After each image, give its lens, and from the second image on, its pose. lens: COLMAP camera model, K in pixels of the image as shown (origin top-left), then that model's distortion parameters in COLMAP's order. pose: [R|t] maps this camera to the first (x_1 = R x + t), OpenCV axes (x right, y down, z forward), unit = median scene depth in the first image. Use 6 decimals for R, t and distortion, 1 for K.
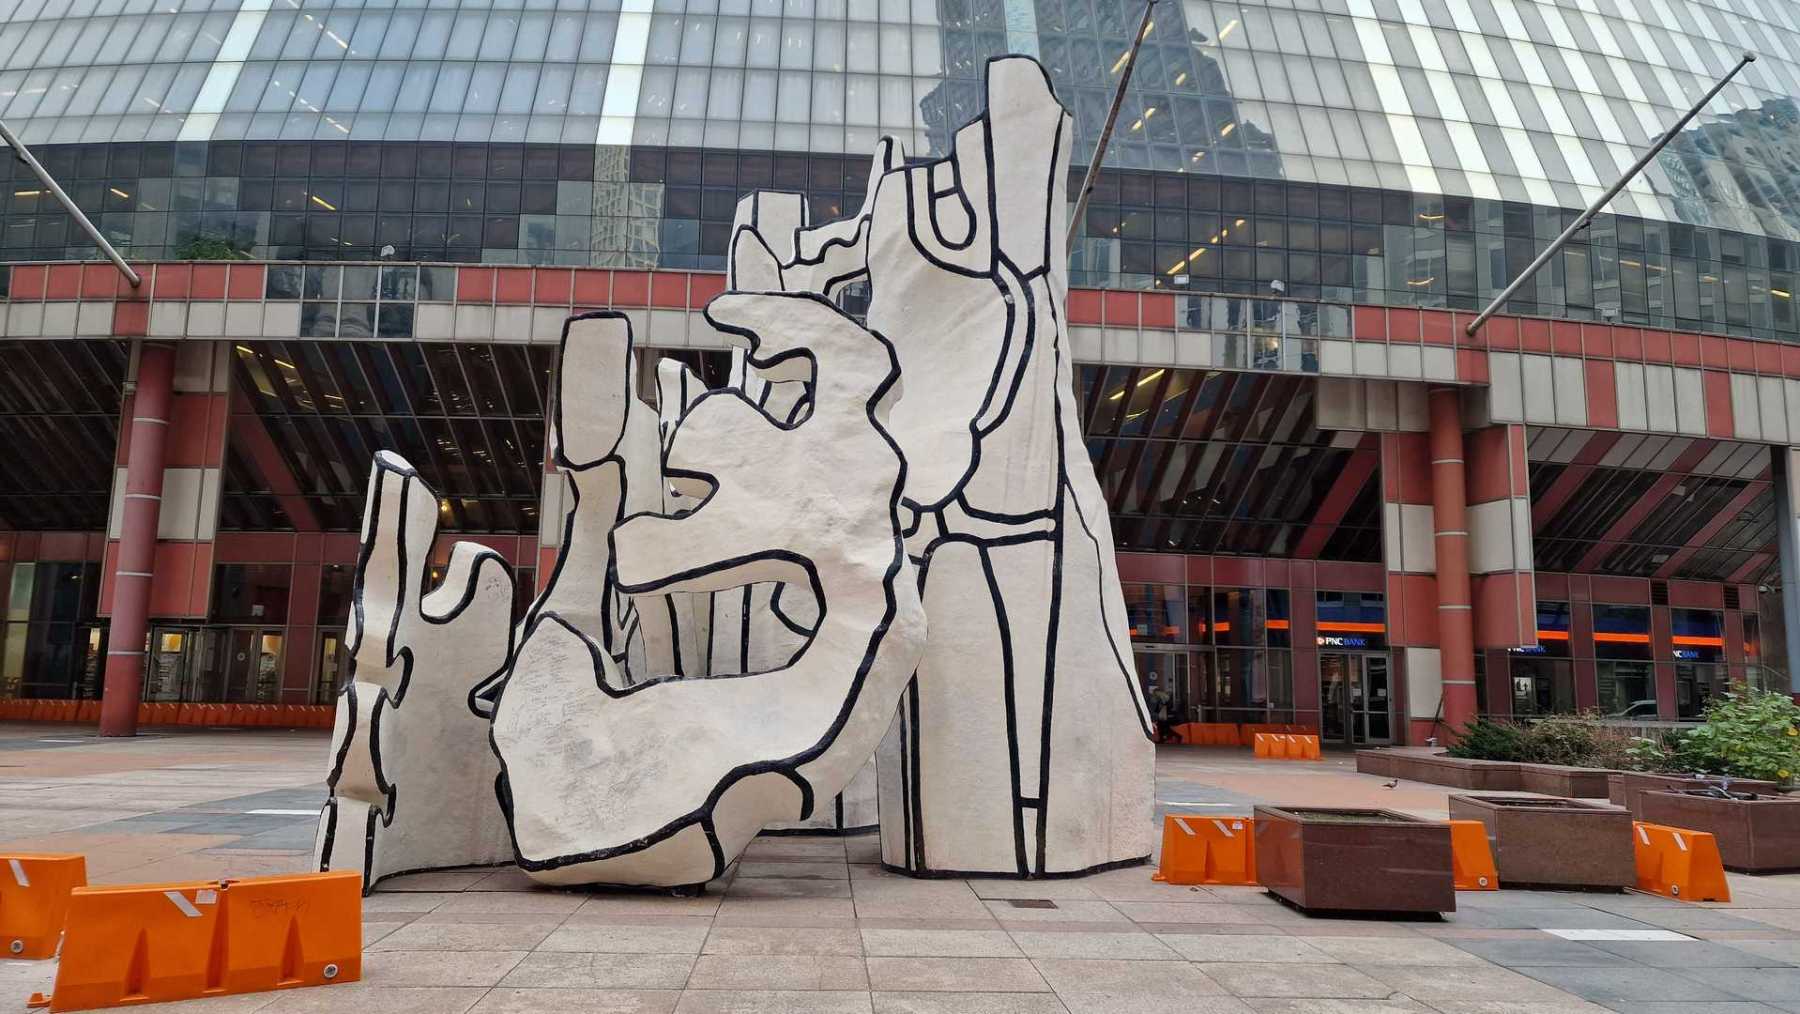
lens RADIAL K [[1240.1, 0, 900.0], [0, 1240.1, 507.0], [0, 0, 1]] dist [0.123290, -0.135168]
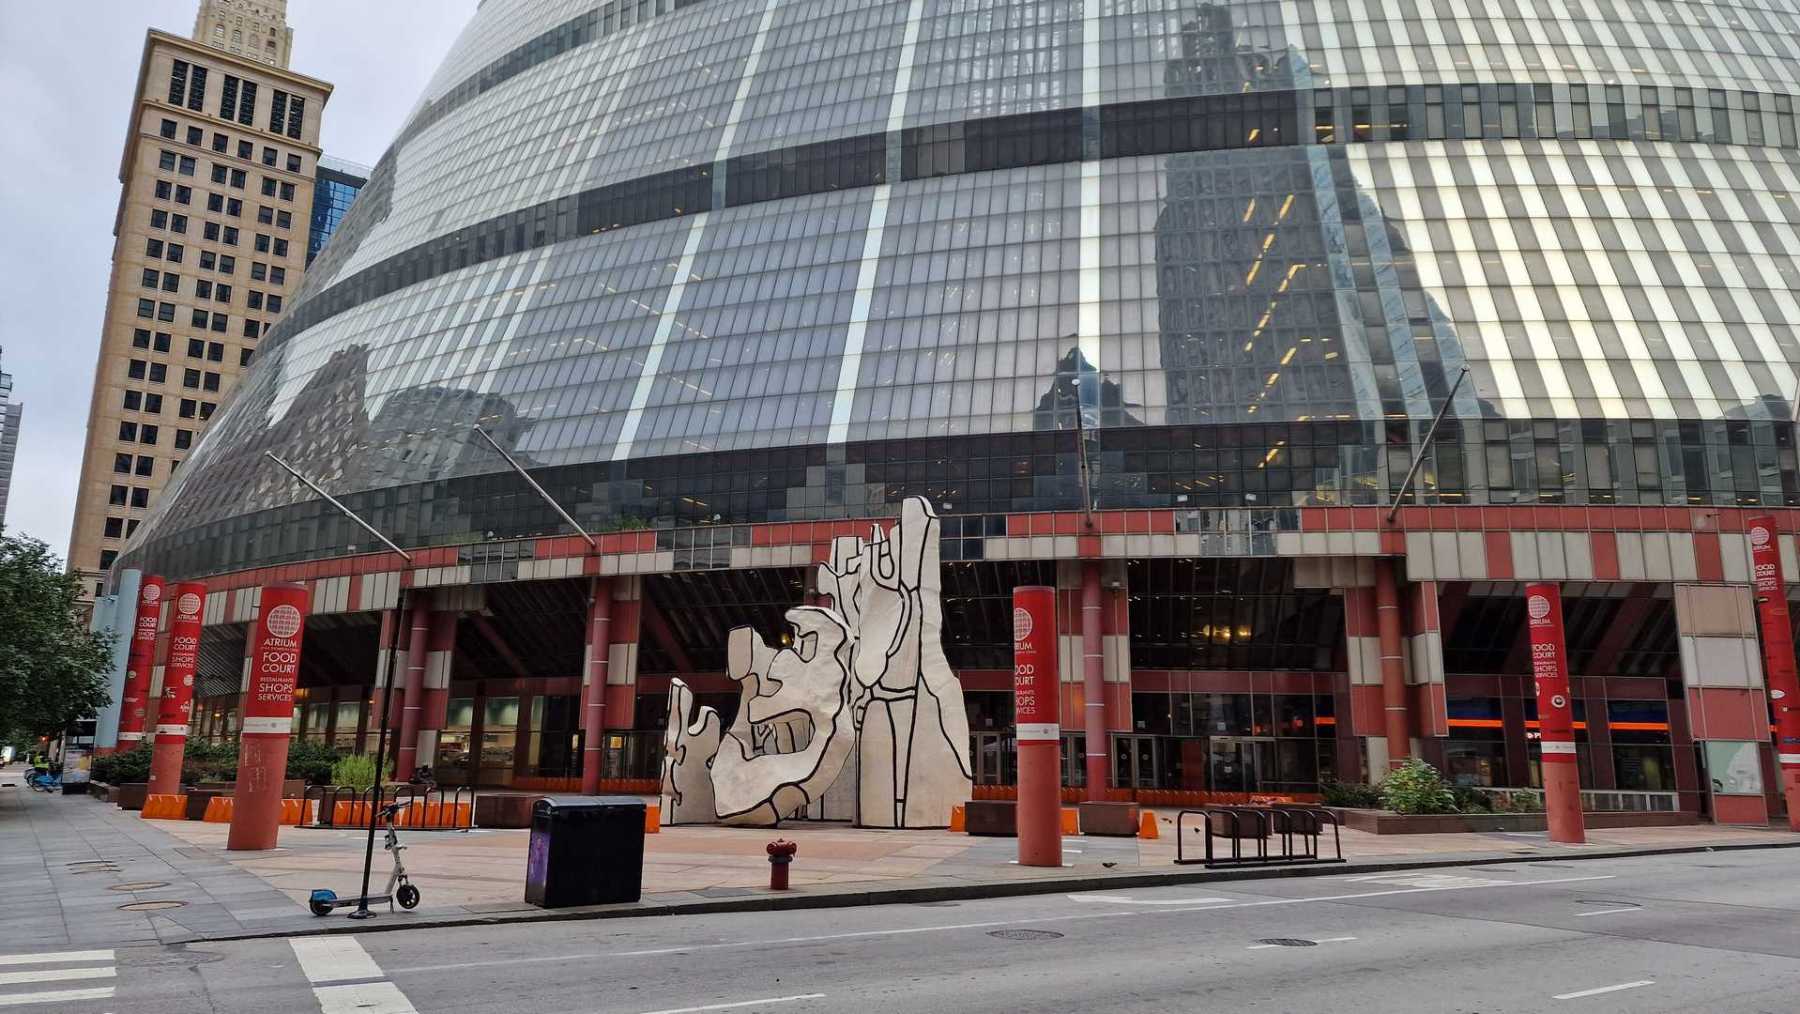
lens RADIAL K [[1240.1, 0, 900.0], [0, 1240.1, 507.0], [0, 0, 1]] dist [0.123290, -0.135168]
pose [[0.955448, -0.068189, -0.287176, 0.348864], [0.047114, 0.995707, -0.079678, -0.066680], [0.291376, 0.062599, 0.954558, -0.603400]]
